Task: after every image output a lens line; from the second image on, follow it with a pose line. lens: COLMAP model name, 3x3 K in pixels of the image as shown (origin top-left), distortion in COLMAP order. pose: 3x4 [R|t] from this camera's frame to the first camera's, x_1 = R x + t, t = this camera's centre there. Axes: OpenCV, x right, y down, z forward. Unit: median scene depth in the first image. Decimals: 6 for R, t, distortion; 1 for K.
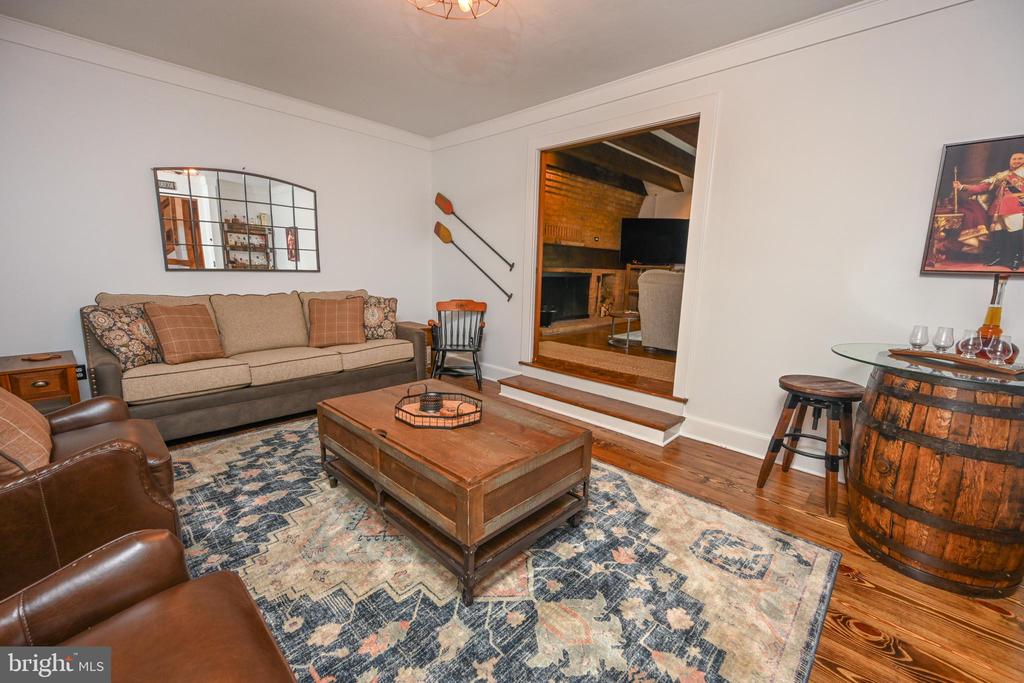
lens RADIAL K [[420.7, 0, 512.0], [0, 420.7, 341.5], [0, 0, 1]] dist [0.000509, 0.000292]
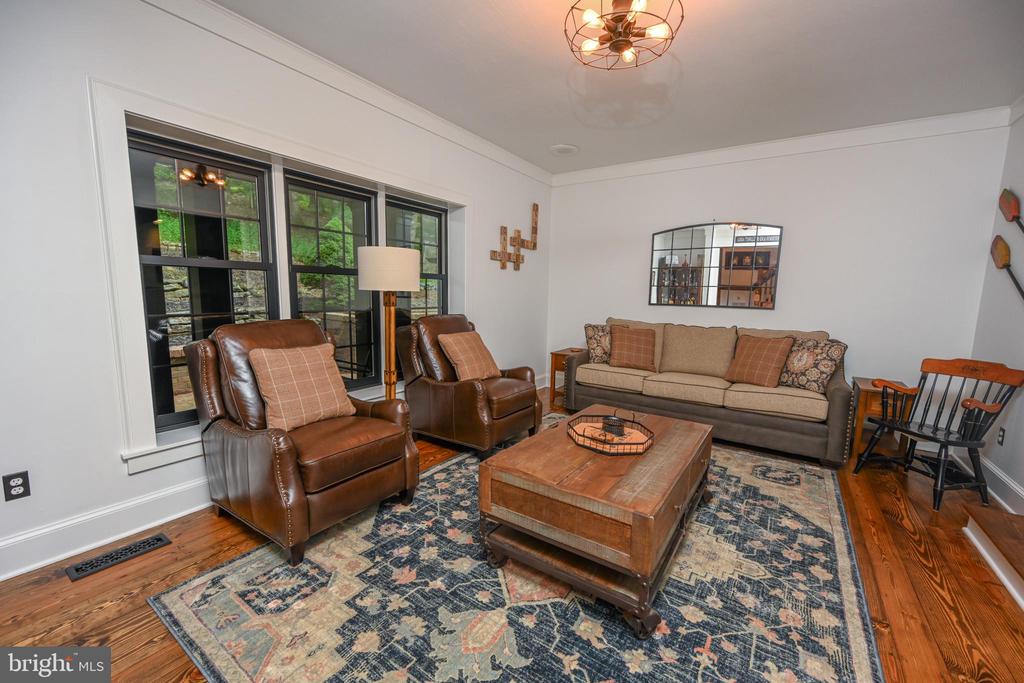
lens RADIAL K [[408.4, 0, 512.0], [0, 408.4, 341.5], [0, 0, 1]] dist [-0.001042, -0.000133]
pose [[0.165260, 0.096148, -0.981552, 0.823778], [-0.190676, 0.979574, 0.063851, -0.086516], [0.967642, 0.176606, 0.180217, 0.588521]]
